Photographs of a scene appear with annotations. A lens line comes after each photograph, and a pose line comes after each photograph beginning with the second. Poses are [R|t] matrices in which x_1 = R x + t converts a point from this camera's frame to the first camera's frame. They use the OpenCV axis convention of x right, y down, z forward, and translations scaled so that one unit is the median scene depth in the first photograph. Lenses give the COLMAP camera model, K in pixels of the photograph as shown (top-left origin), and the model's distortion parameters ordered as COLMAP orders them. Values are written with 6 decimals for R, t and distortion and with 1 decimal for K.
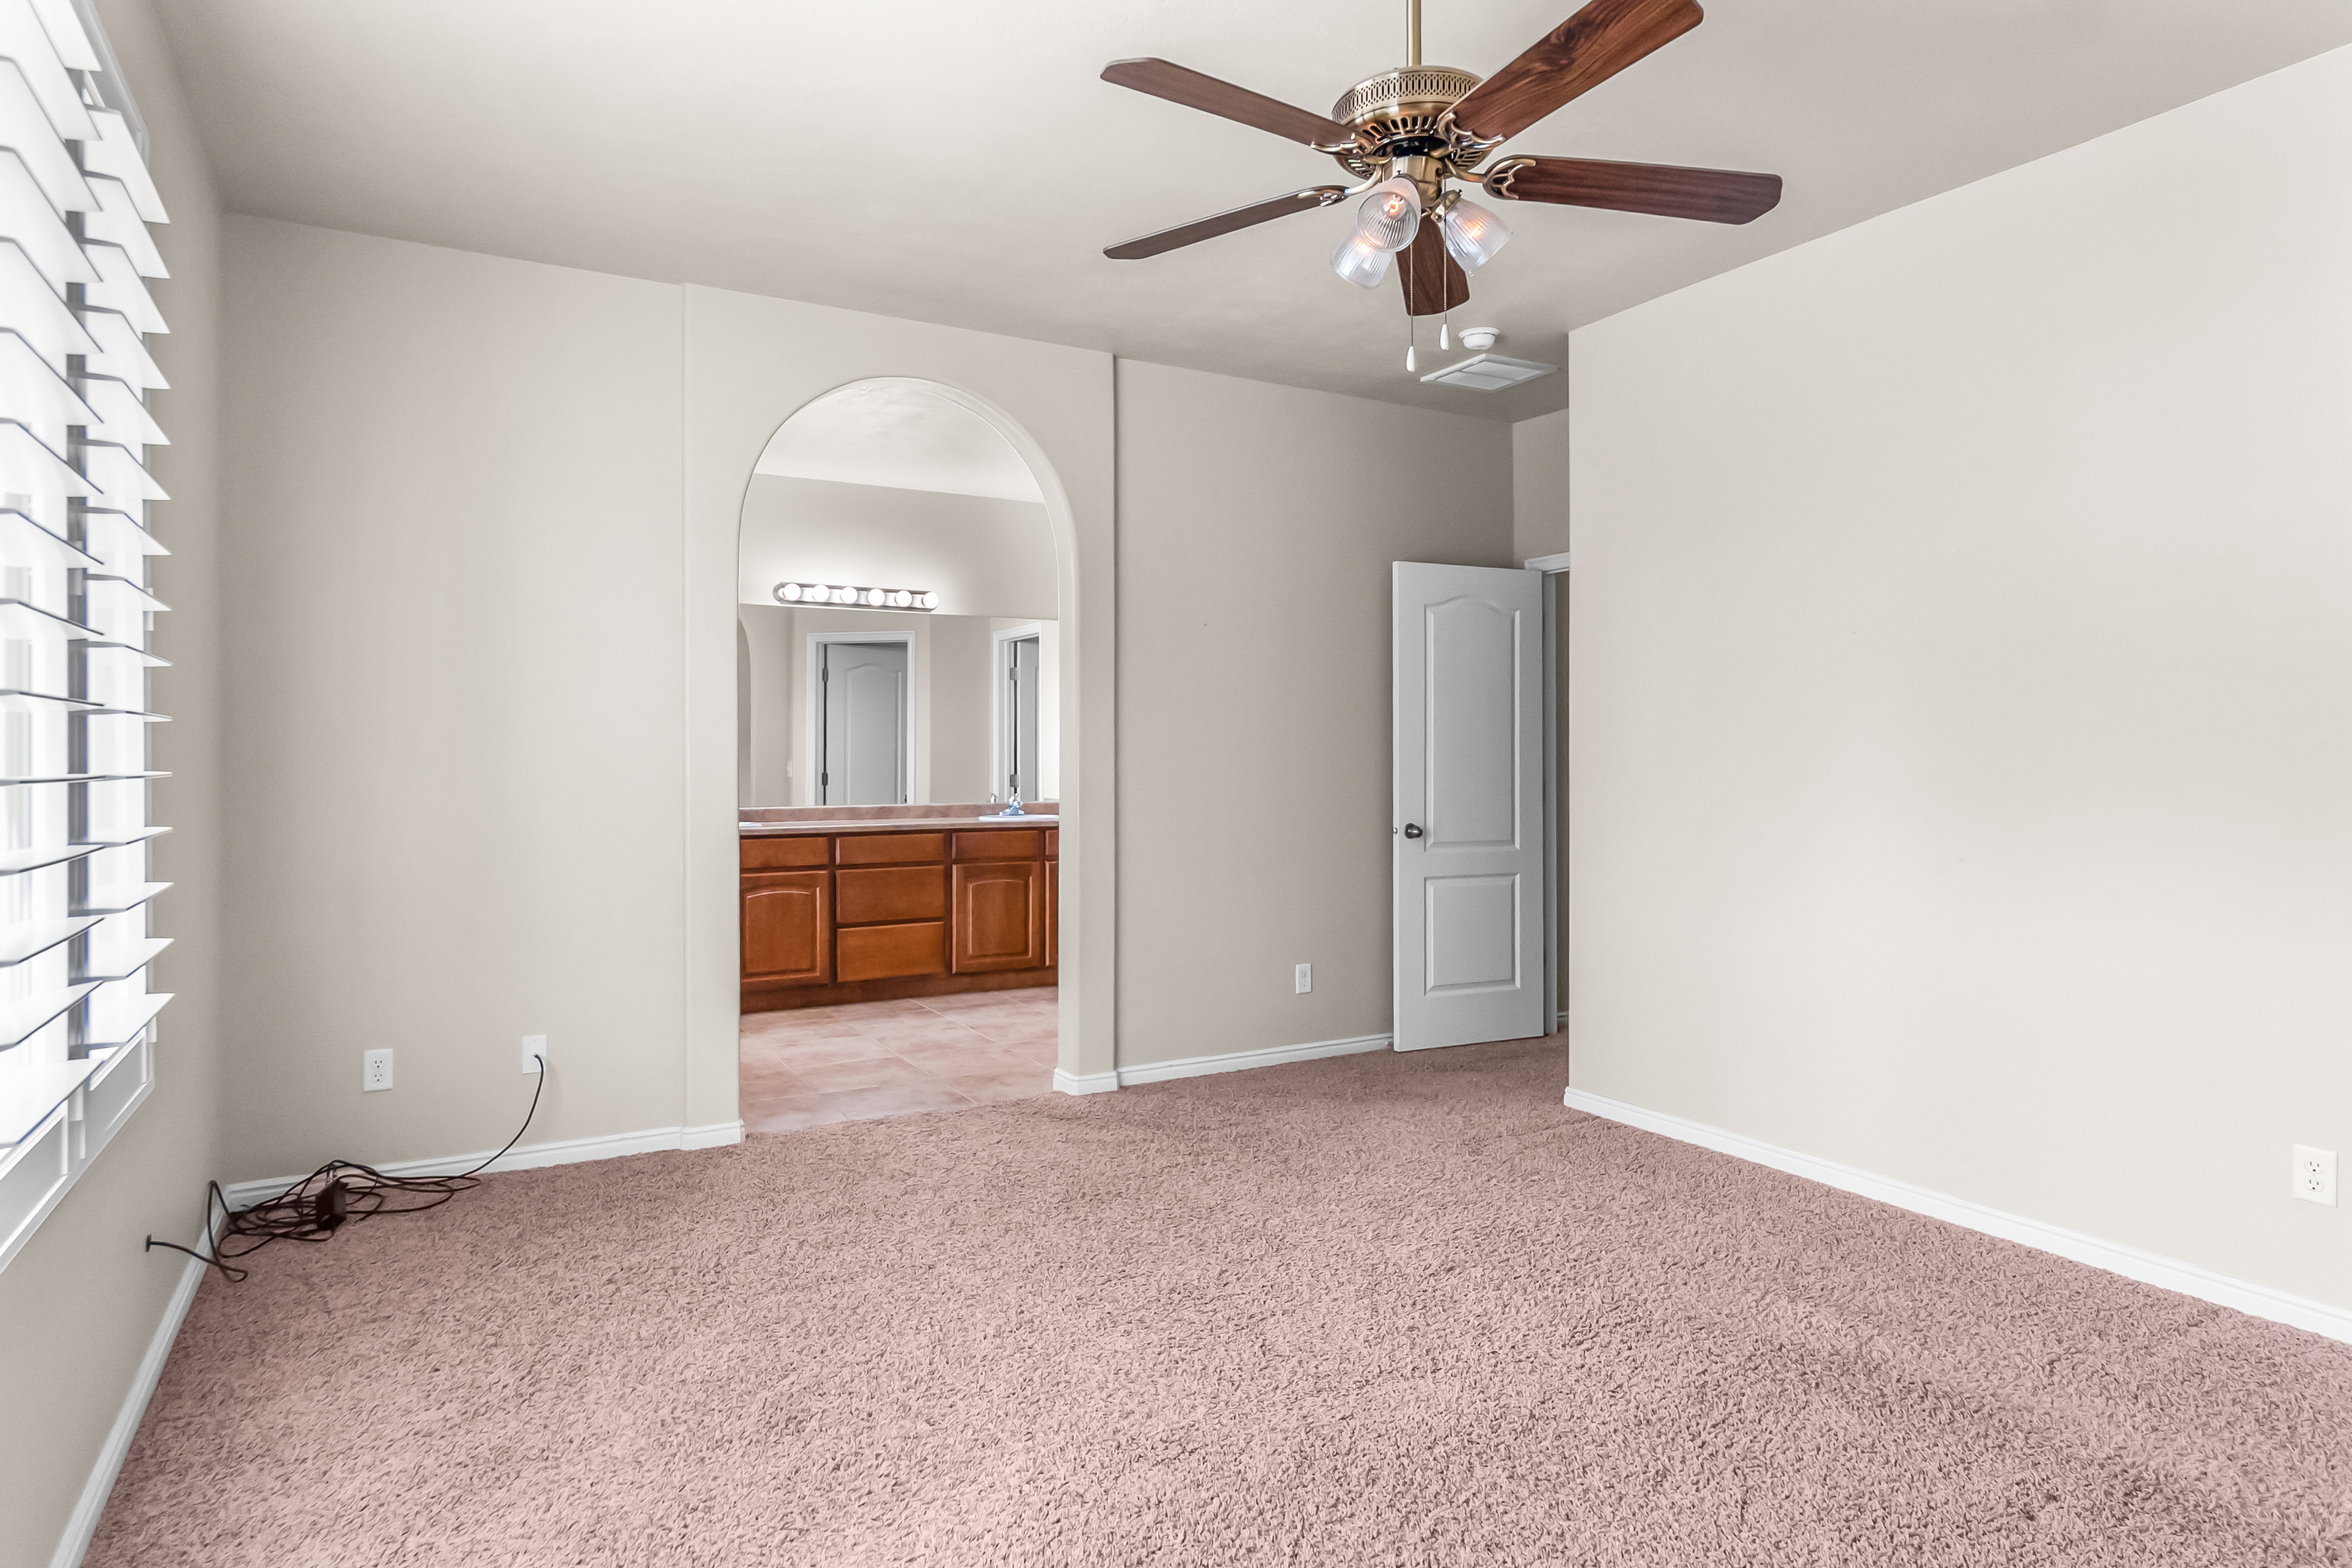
lens RADIAL K [[1326.4, 0, 1171.4], [0, 1326.4, 768.9], [0, 0, 1]] dist [0.006197, 0.000820]
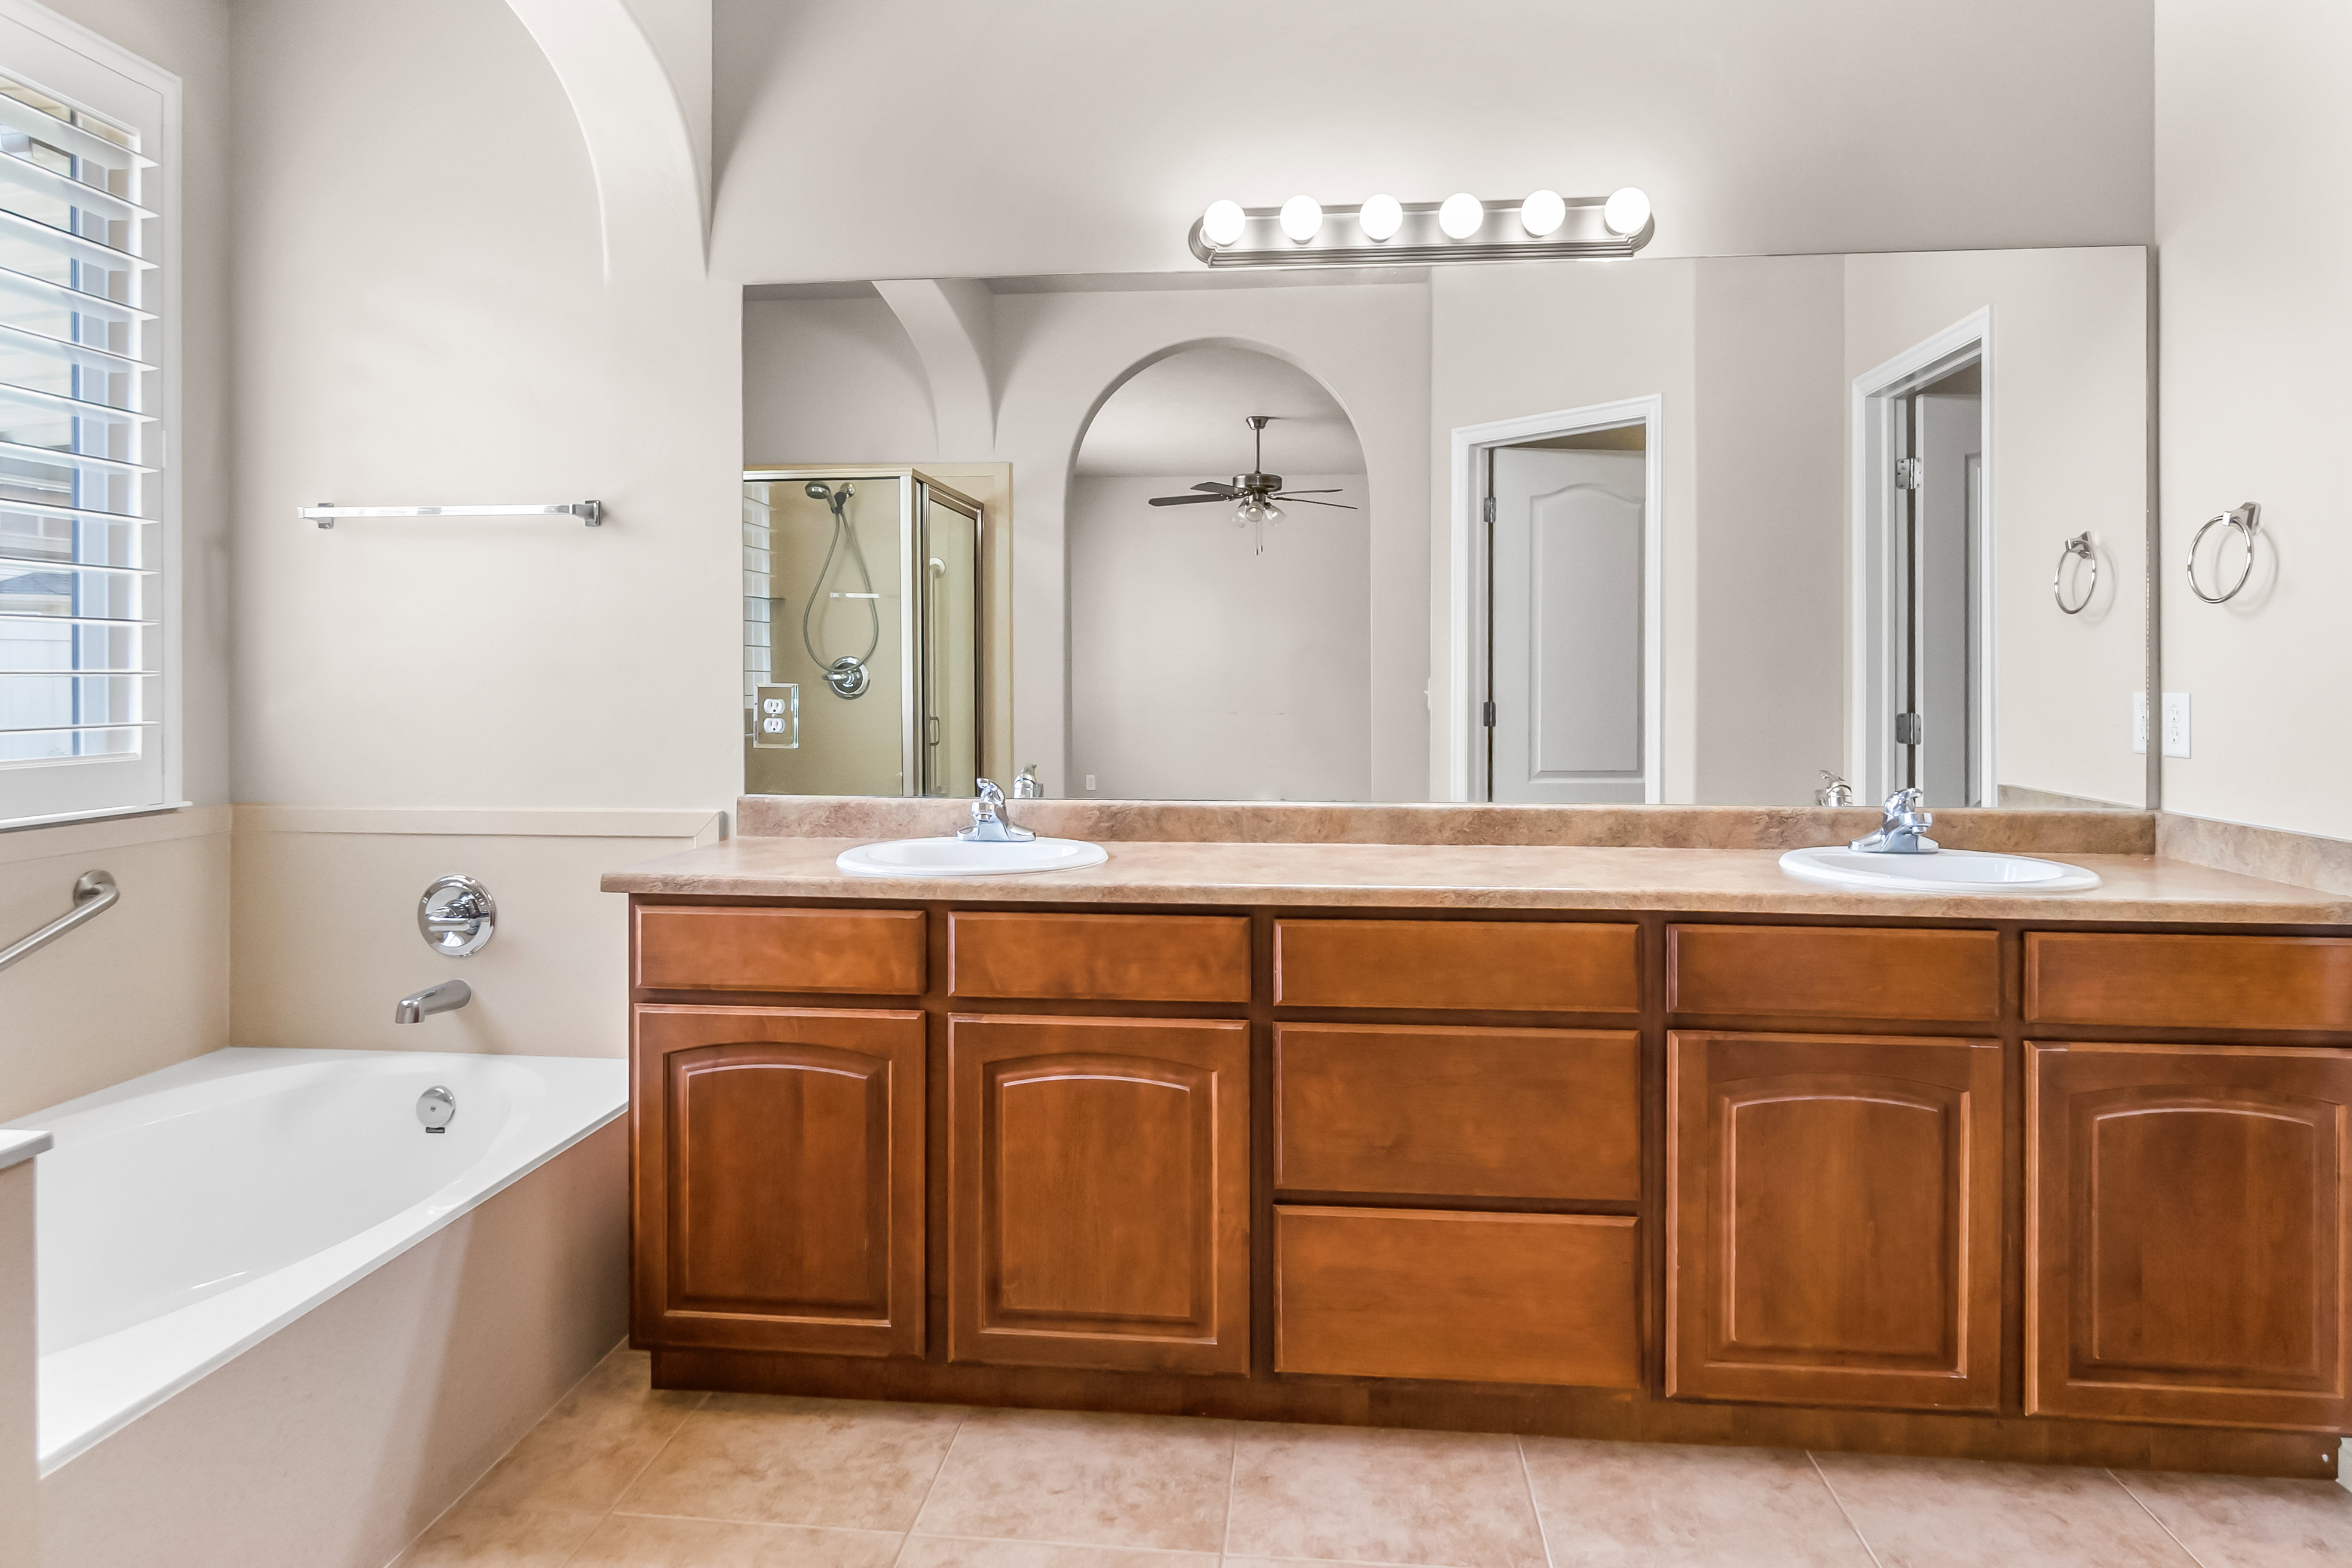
lens RADIAL K [[1326.4, 0, 1195.3], [0, 1326.4, 672.9], [0, 0, 1]] dist [0.006197, 0.000820]
pose [[0.817970, 0.003117, -0.575253, -0.080832], [-0.007882, 0.999952, -0.005789, -0.005905], [0.575208, 0.009269, 0.817955, 0.697708]]
